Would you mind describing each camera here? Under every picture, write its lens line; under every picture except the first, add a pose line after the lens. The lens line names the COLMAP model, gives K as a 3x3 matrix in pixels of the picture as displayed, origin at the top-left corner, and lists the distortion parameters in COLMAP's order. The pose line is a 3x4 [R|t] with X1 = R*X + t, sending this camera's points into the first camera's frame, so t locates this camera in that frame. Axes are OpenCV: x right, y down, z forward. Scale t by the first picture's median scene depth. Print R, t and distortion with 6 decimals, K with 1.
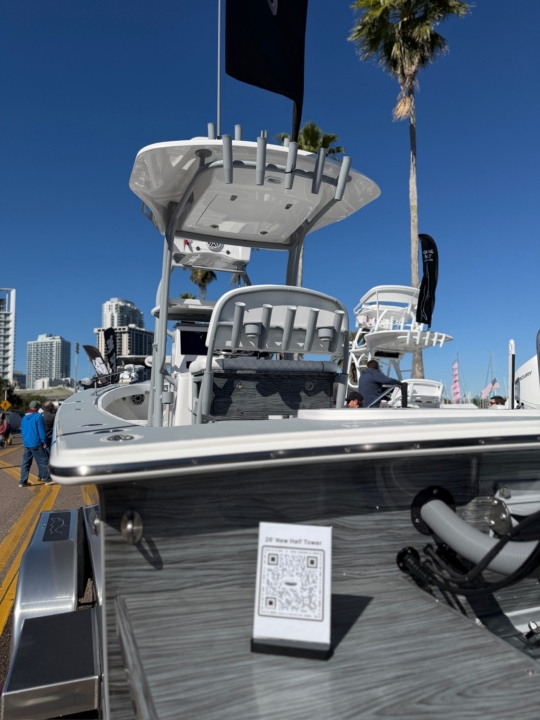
lens RADIAL K [[501.1, 0, 268.0], [0, 501.1, 359.9], [0, 0, 1]] dist [0.093942, -0.122811]
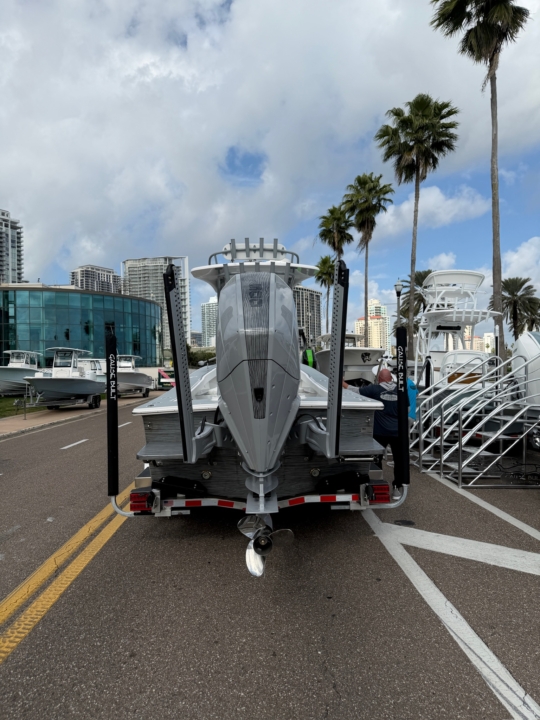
lens RADIAL K [[501.1, 0, 268.0], [0, 501.1, 359.9], [0, 0, 1]] dist [0.093942, -0.122811]
pose [[0.950827, -0.015778, -0.309320, 0.560658], [0.044280, 0.995367, 0.085340, -0.154396], [0.306541, -0.094840, 0.947121, -0.754634]]
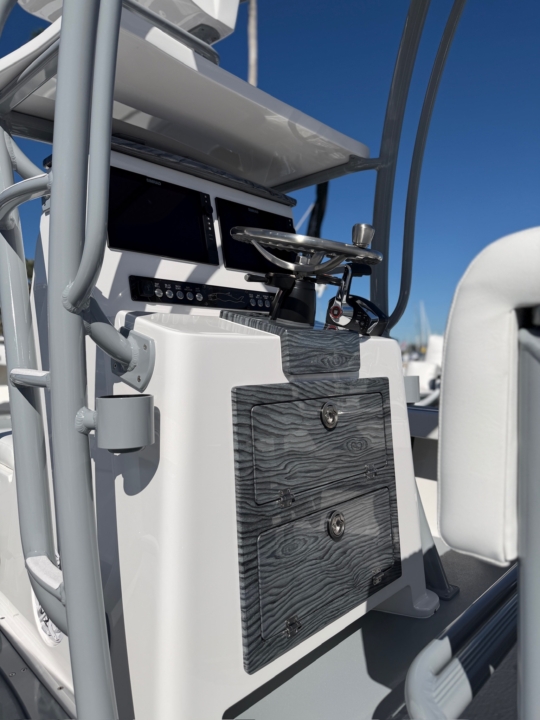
lens RADIAL K [[501.1, 0, 268.0], [0, 501.1, 359.9], [0, 0, 1]] dist [0.093942, -0.122811]
pose [[0.885829, -0.008692, 0.463930, -0.249616], [-0.027781, 0.997037, 0.071725, 0.031081], [-0.463179, -0.076425, 0.882963, 0.784992]]
